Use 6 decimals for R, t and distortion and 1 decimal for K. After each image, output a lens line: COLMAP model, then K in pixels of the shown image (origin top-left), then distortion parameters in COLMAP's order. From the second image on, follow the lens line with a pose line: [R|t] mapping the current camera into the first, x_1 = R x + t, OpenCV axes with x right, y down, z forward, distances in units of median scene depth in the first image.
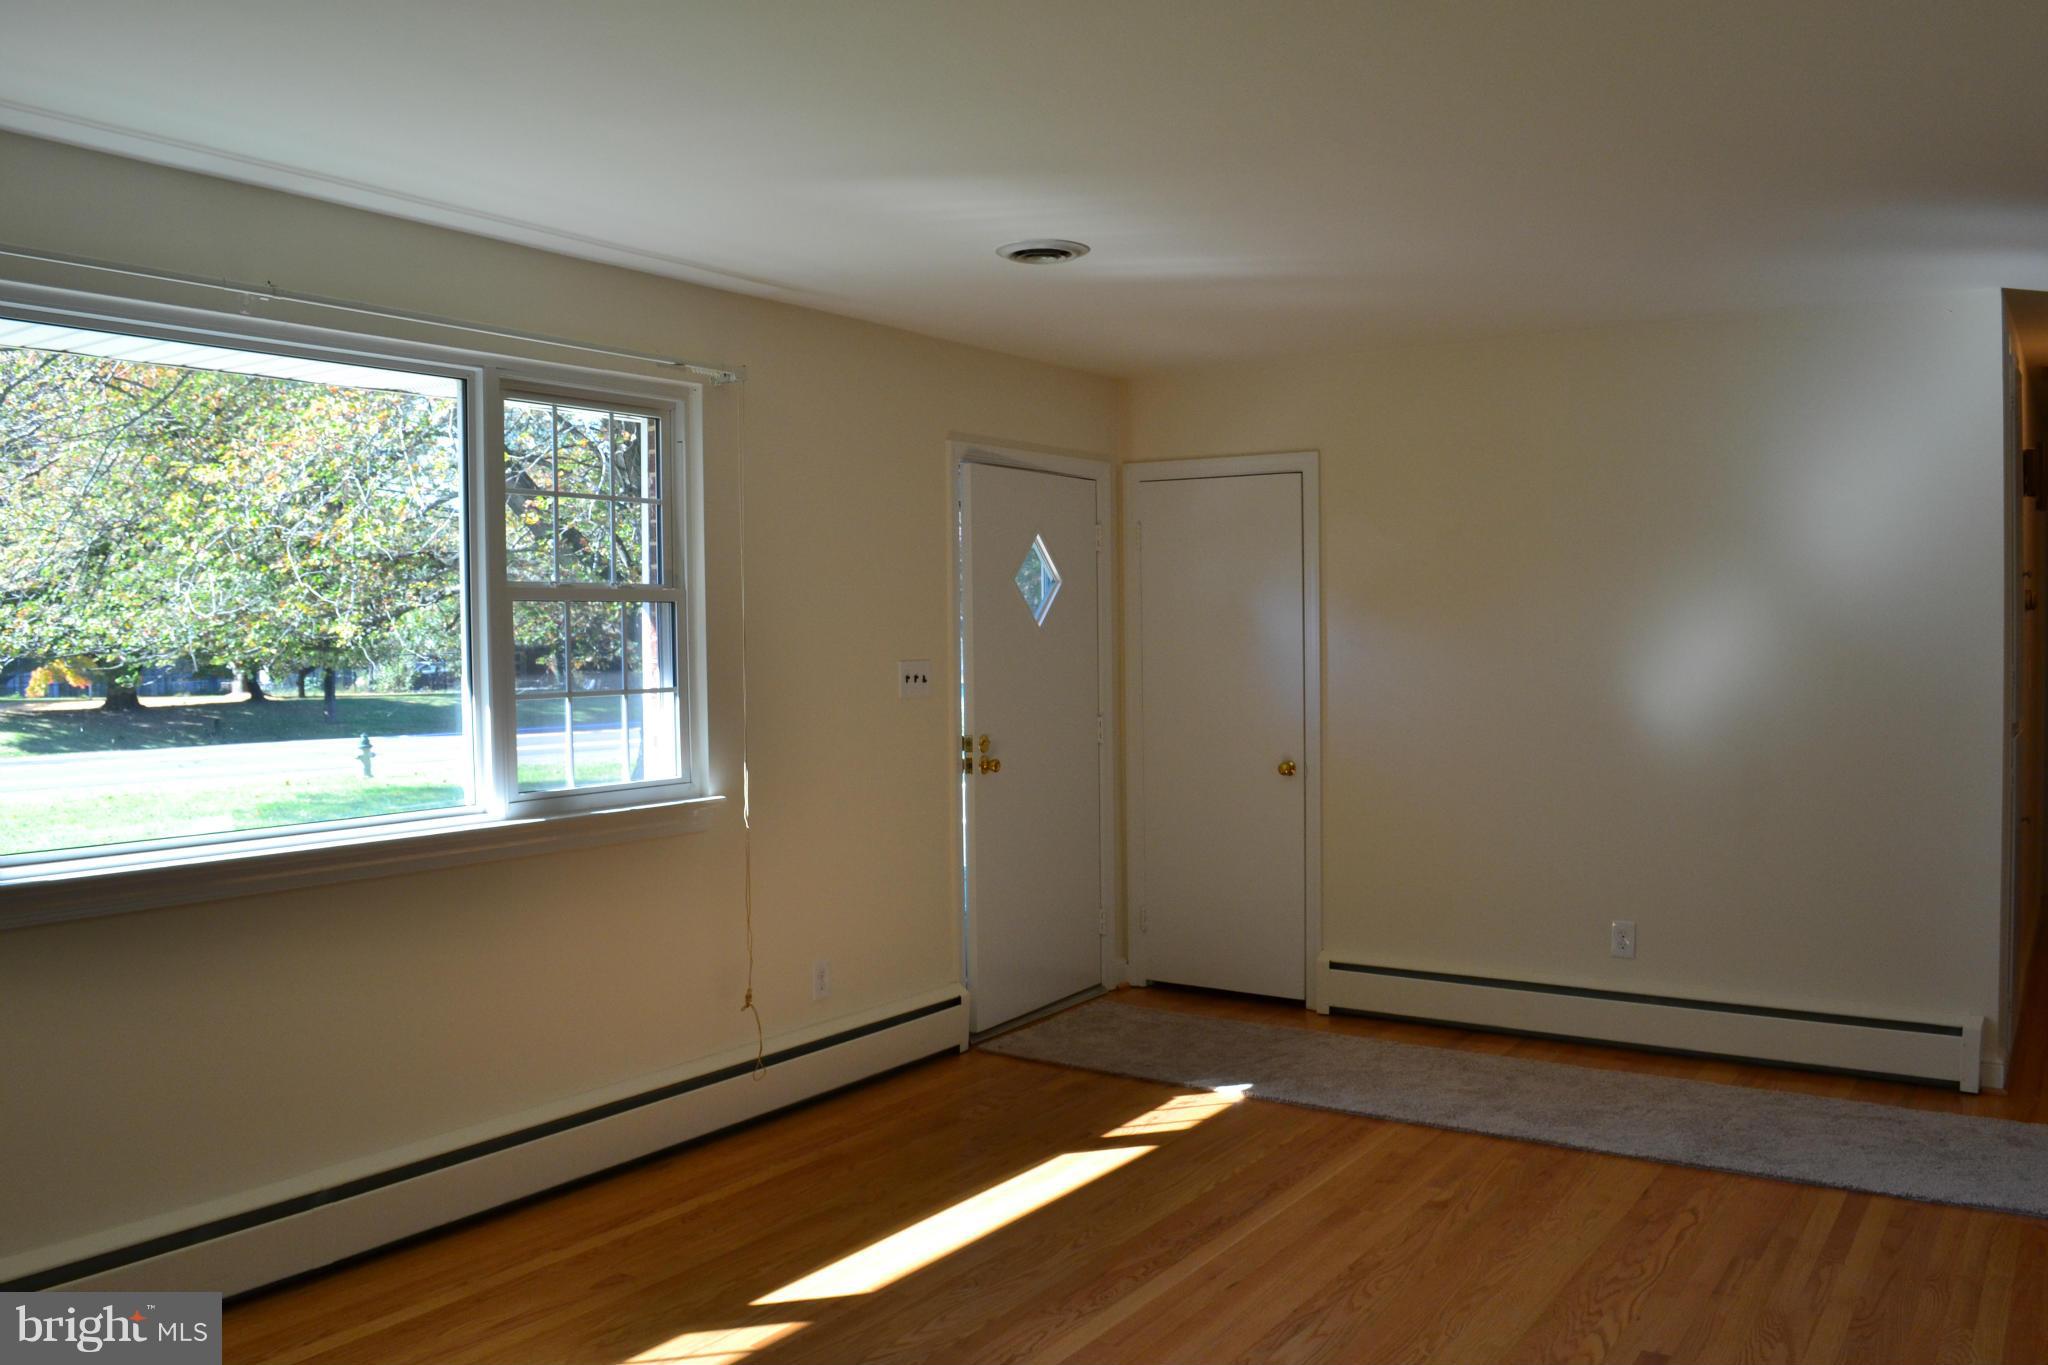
lens RADIAL K [[1581.0, 0, 1059.8], [0, 1581.0, 693.4], [0, 0, 1]] dist [-0.087448, 0.015403]
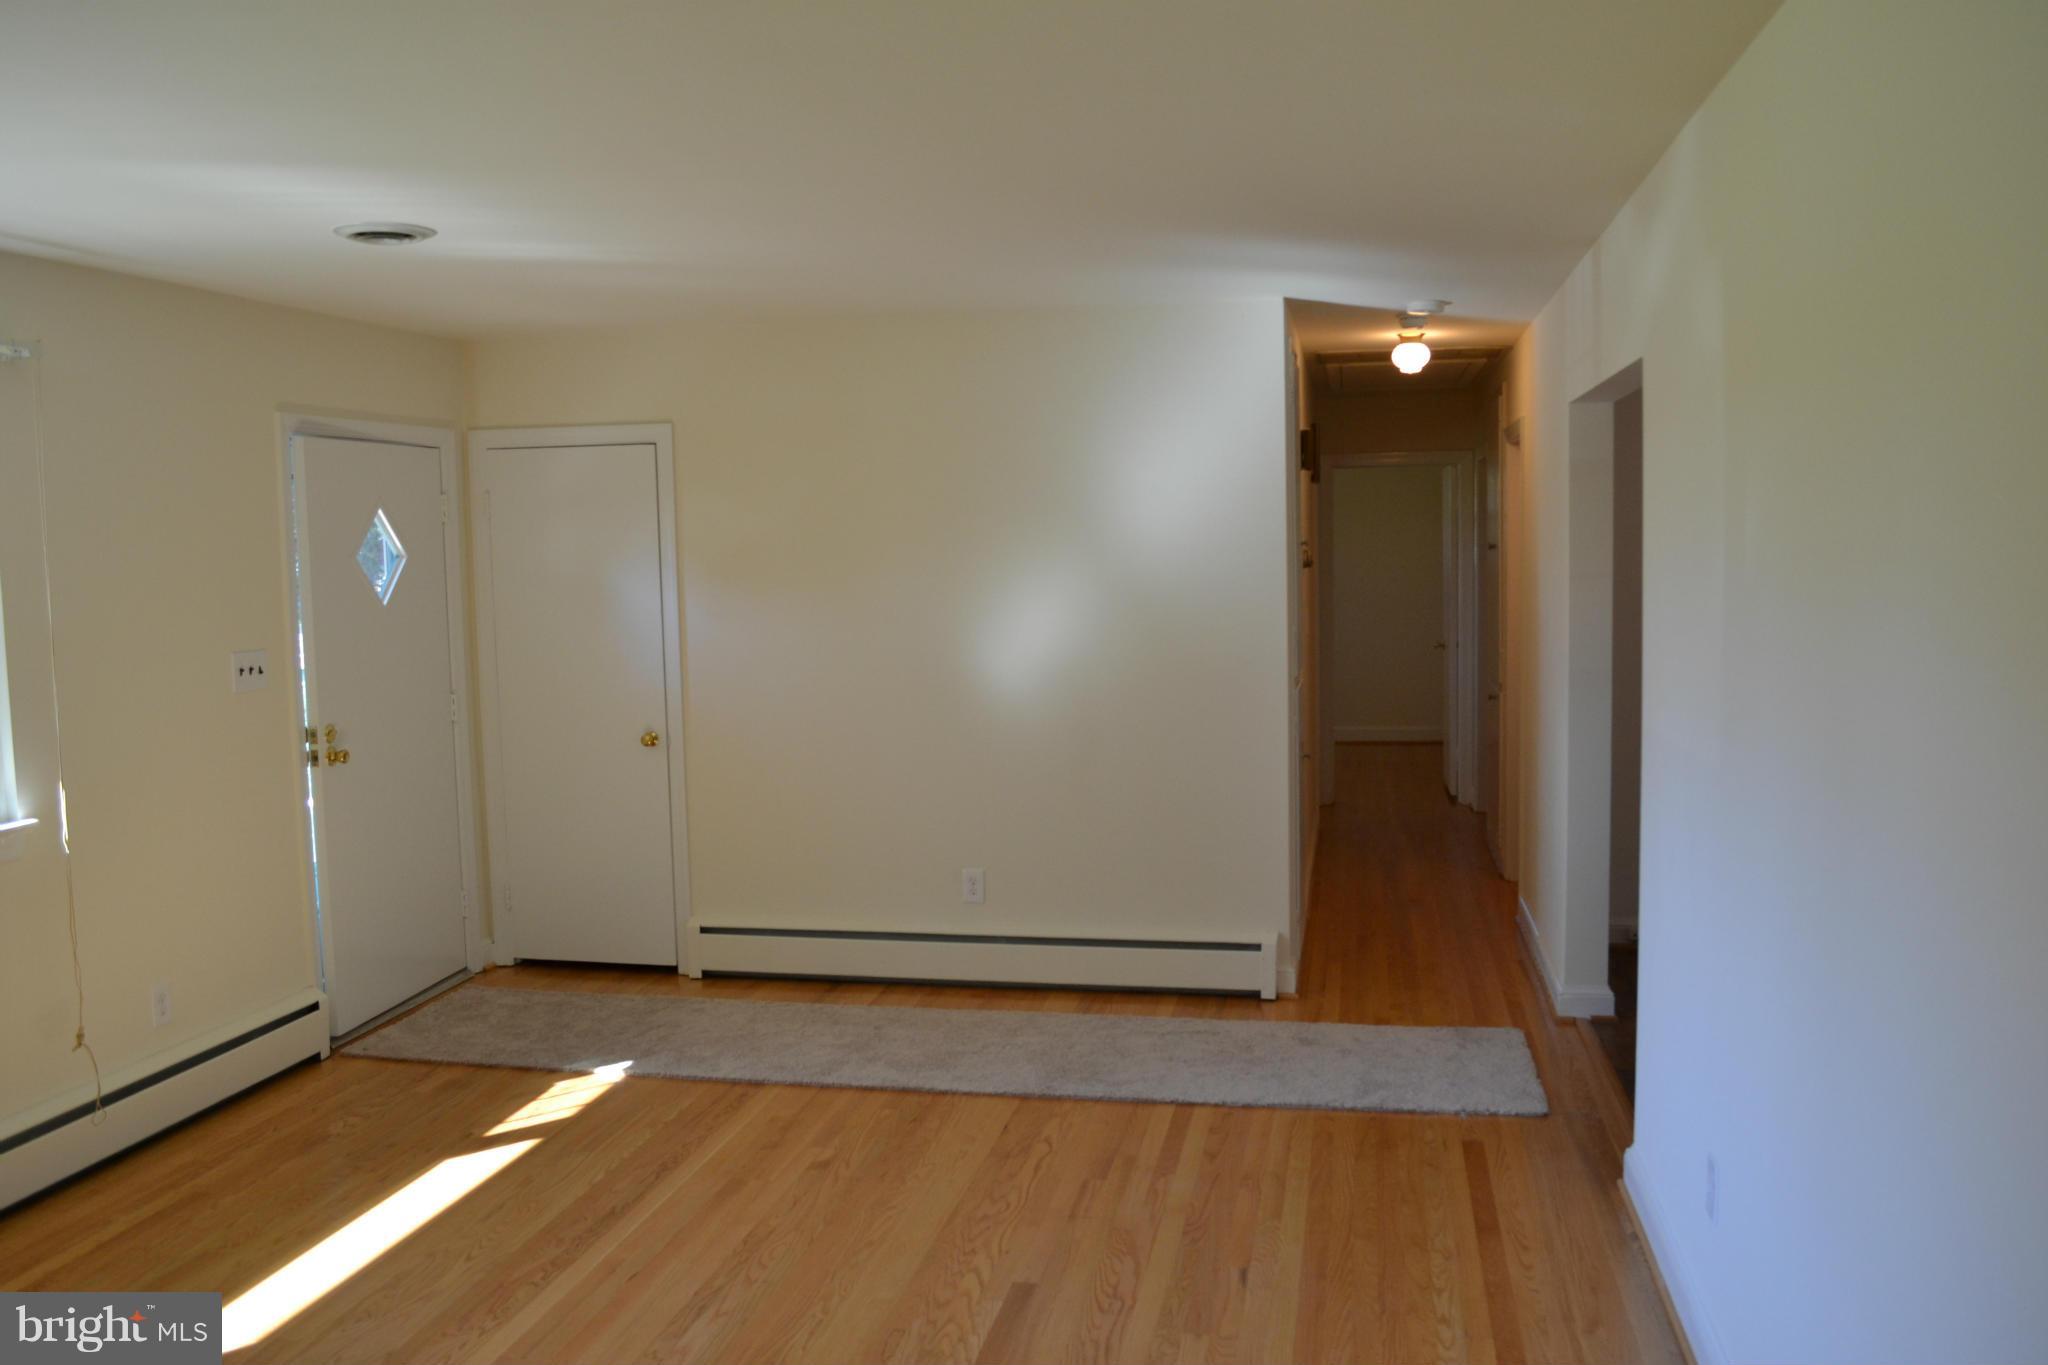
lens RADIAL K [[1581.0, 0, 1027.4], [0, 1581.0, 684.1], [0, 0, 1]] dist [-0.087448, 0.015403]
pose [[0.924531, -0.040142, 0.378987, -0.015443], [0.022786, 0.998481, 0.050172, -0.041123], [-0.380425, -0.037750, 0.924041, -0.022634]]
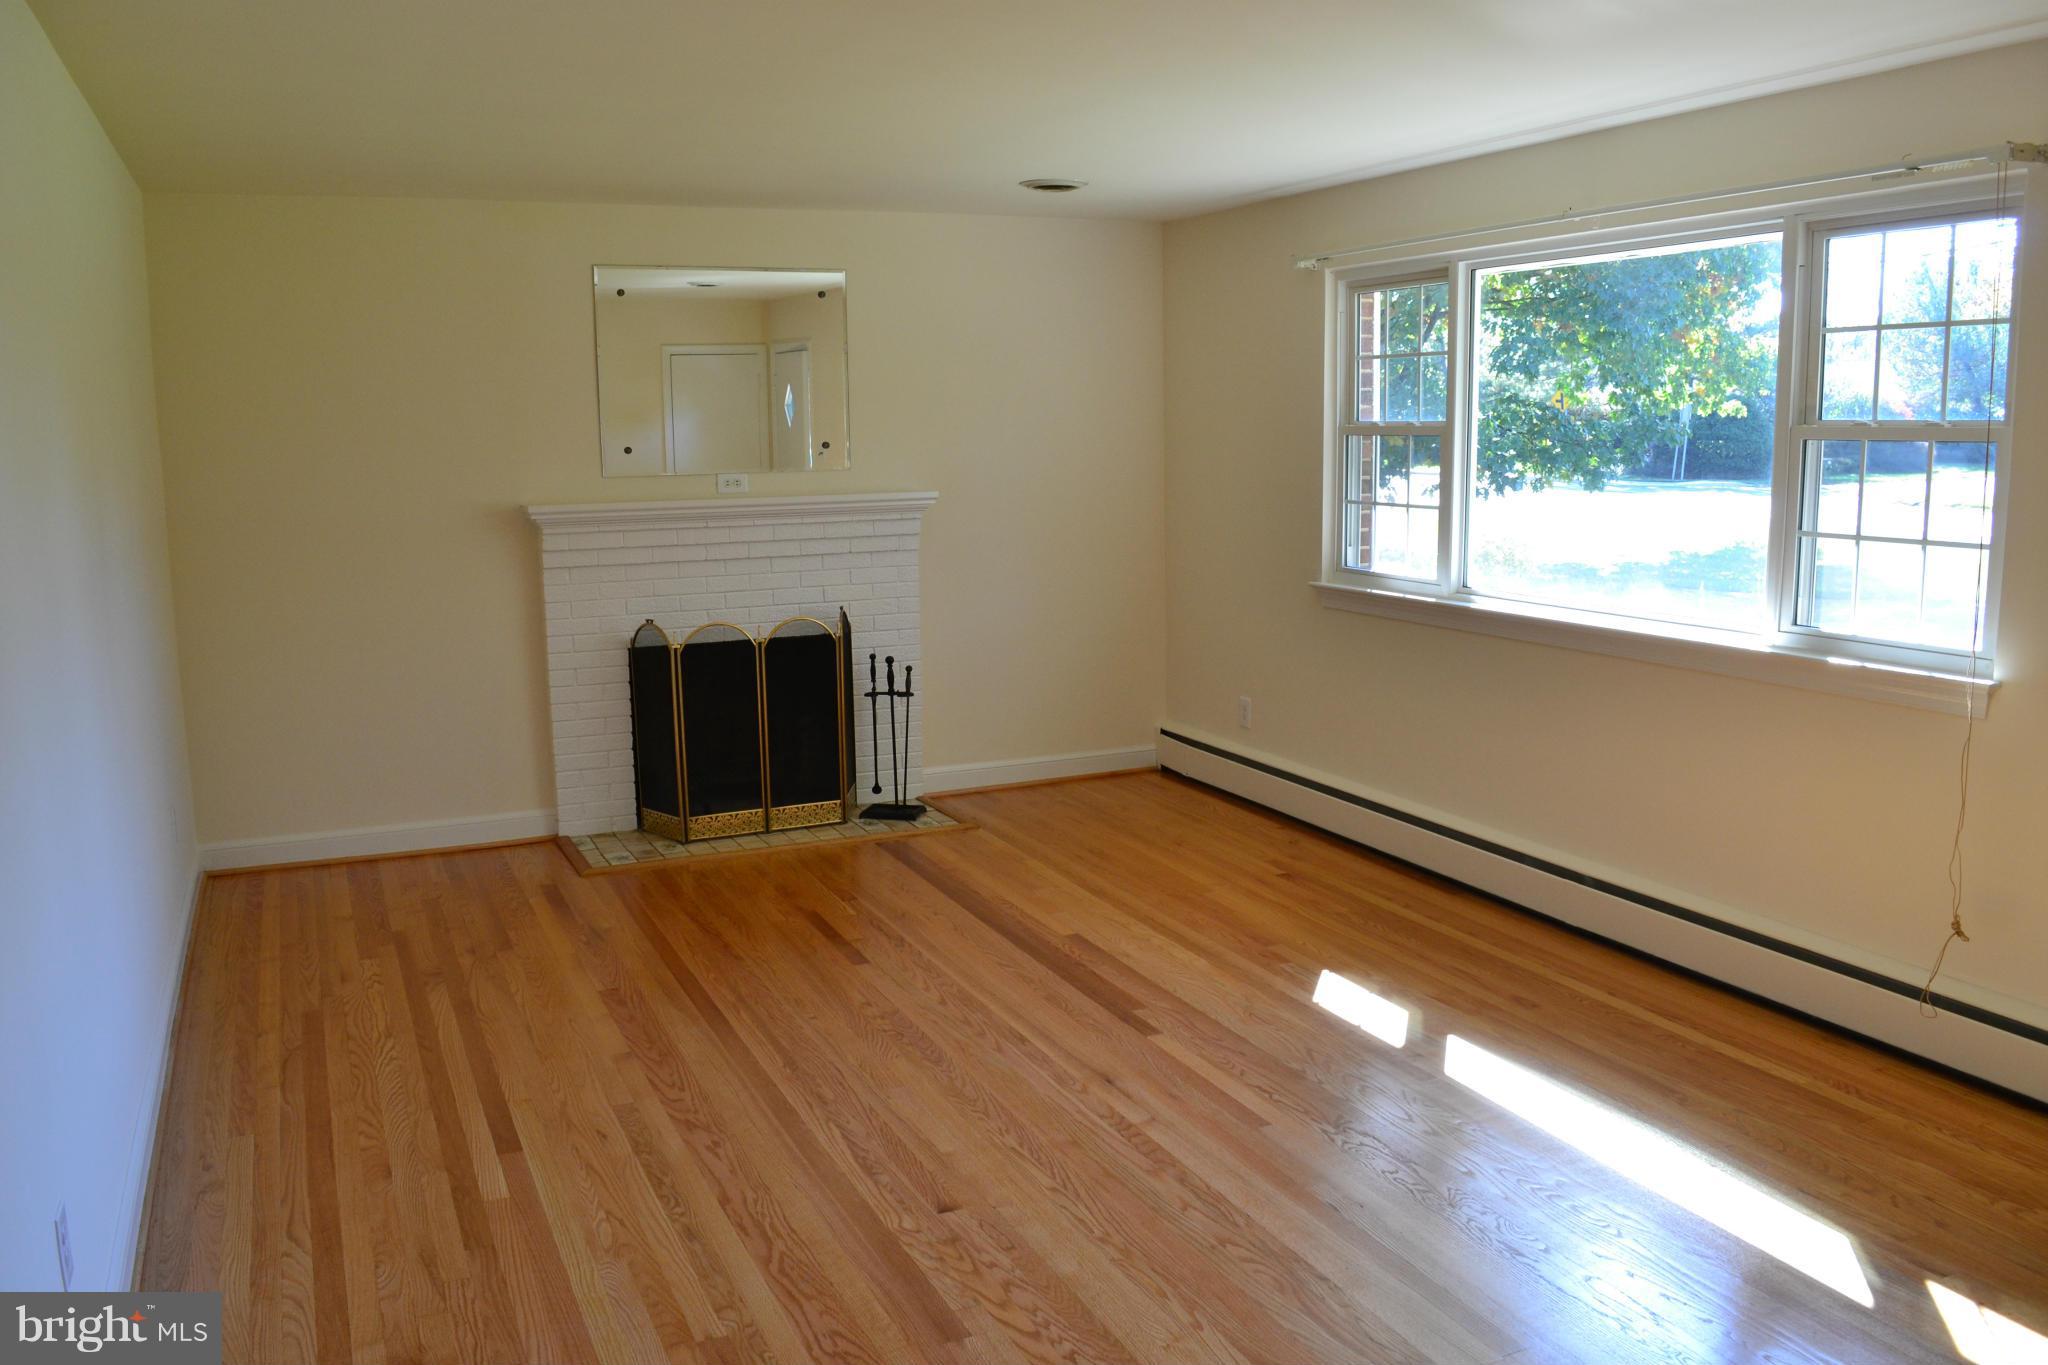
lens RADIAL K [[1581.0, 0, 1012.4], [0, 1581.0, 680.3], [0, 0, 1]] dist [-0.087448, 0.015403]
pose [[-0.494958, 0.162142, -0.853655, 0.696398], [-0.017604, 0.980363, 0.196416, -0.080414], [0.868739, 0.112246, -0.482383, 0.912343]]
